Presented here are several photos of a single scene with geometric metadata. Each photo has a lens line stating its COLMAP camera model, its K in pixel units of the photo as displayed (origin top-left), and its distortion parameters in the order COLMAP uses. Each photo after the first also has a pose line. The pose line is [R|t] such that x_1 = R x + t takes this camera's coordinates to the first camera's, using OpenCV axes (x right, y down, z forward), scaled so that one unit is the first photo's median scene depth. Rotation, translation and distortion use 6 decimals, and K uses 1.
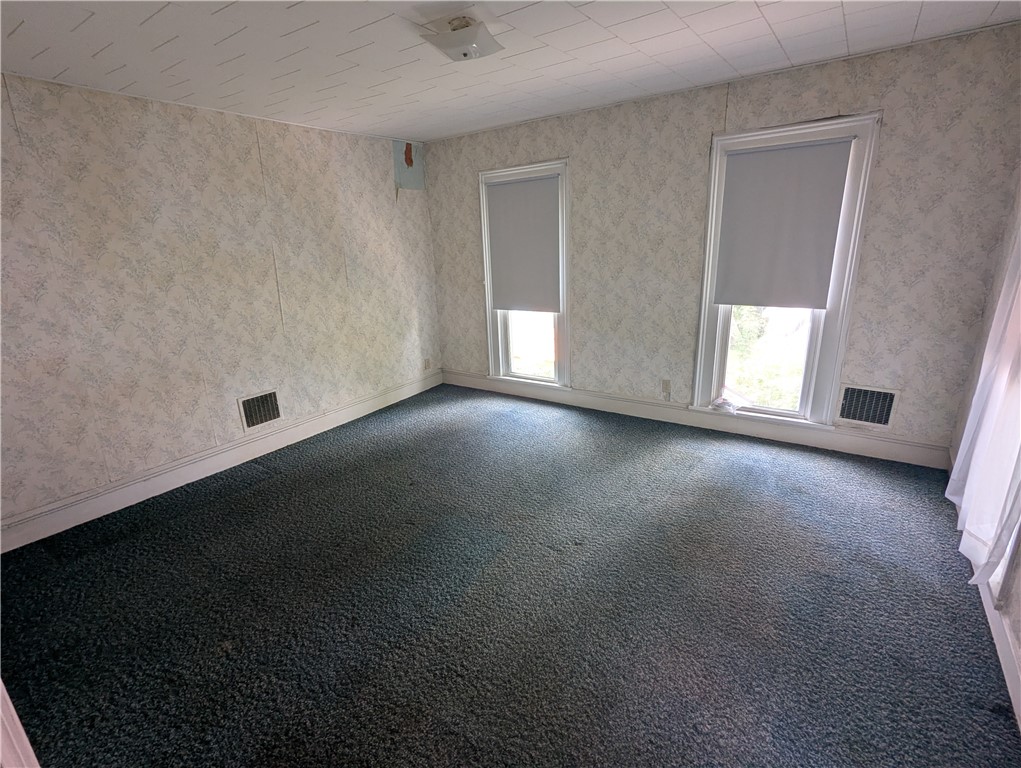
lens RADIAL K [[481.4, 0, 506.9], [0, 481.4, 385.1], [0, 0, 1]] dist [-0.002048, -0.000047]
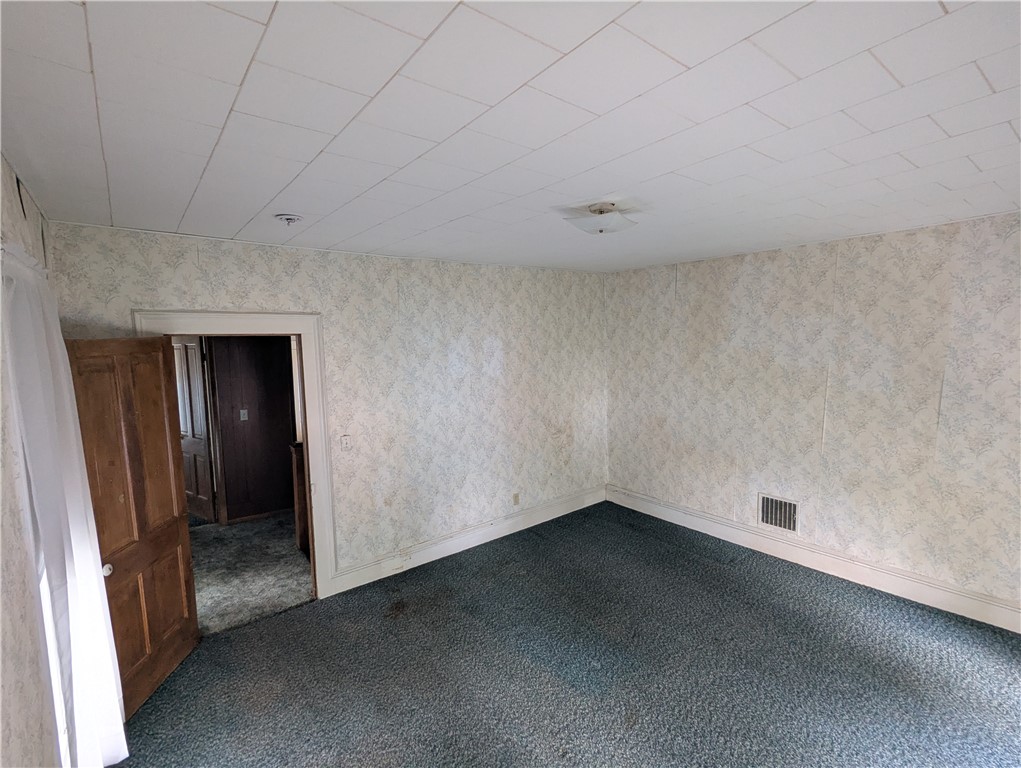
lens RADIAL K [[481.4, 0, 507.2], [0, 481.4, 386.2], [0, 0, 1]] dist [-0.002048, -0.000047]
pose [[-0.281951, 0.143648, -0.948614, 0.603595], [-0.246941, 0.944552, 0.216429, -0.291816], [0.927105, 0.295274, -0.230845, 0.631112]]
